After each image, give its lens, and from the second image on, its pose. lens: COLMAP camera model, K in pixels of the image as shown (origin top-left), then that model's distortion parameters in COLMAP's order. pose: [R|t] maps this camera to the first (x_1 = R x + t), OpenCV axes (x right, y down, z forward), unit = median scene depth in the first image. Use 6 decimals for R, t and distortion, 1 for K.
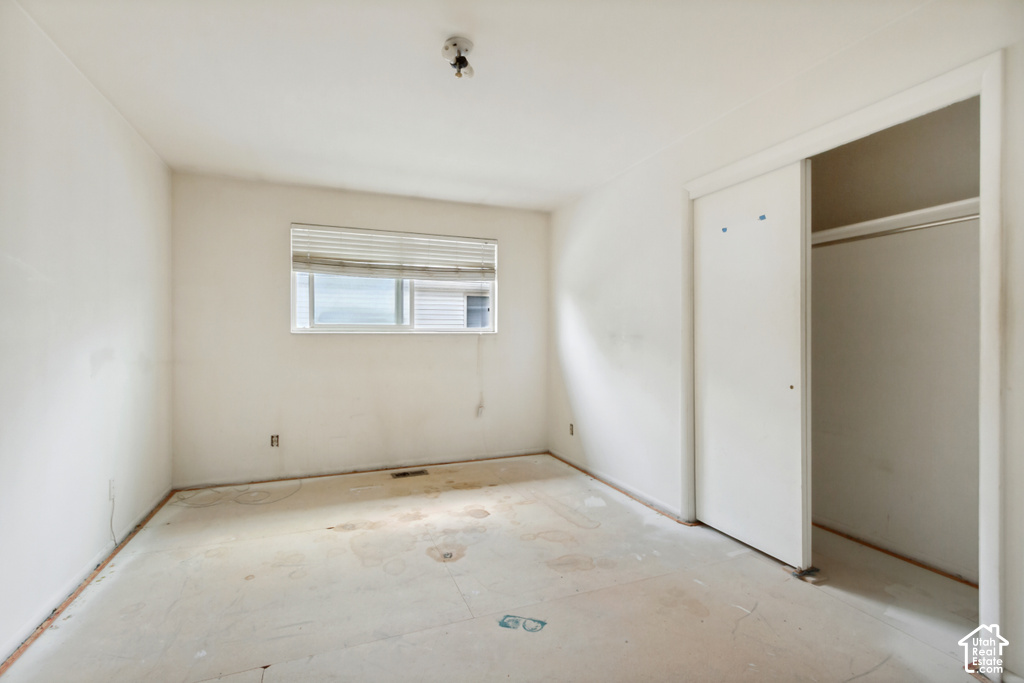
lens RADIAL K [[475.2, 0, 512.2], [0, 475.2, 337.2], [0, 0, 1]] dist [0.007944, -0.002811]
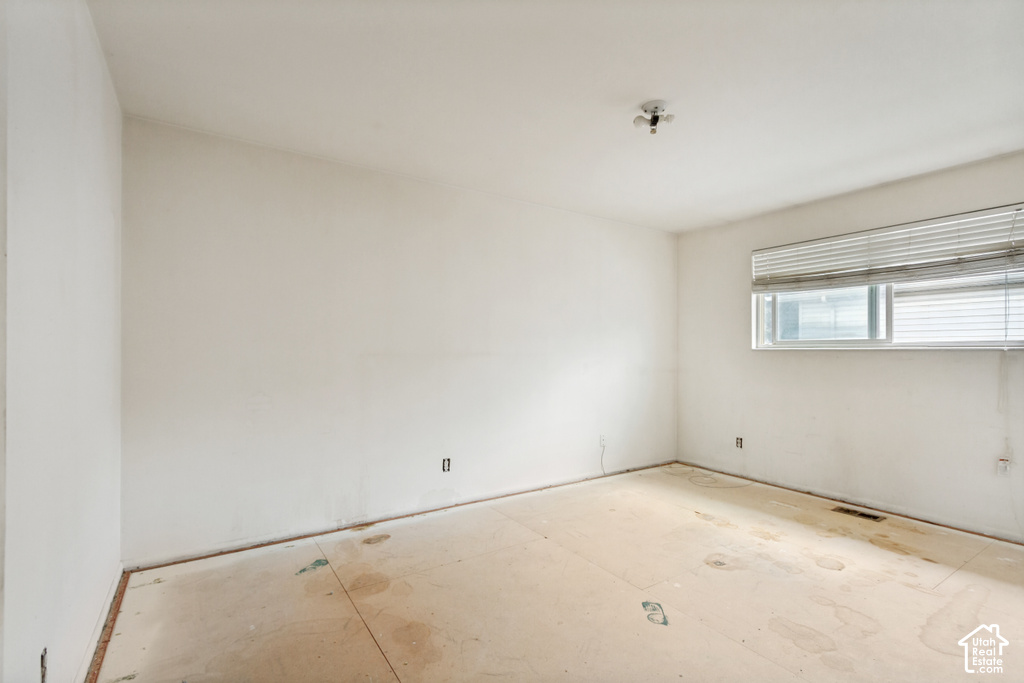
lens RADIAL K [[475.2, 0, 511.9], [0, 475.2, 346.4], [0, 0, 1]] dist [0.007944, -0.002811]
pose [[0.196084, -0.009333, -0.980543, 0.520190], [-0.005522, 0.999928, -0.010622, -0.000847], [0.980572, 0.007497, 0.196018, 0.226622]]
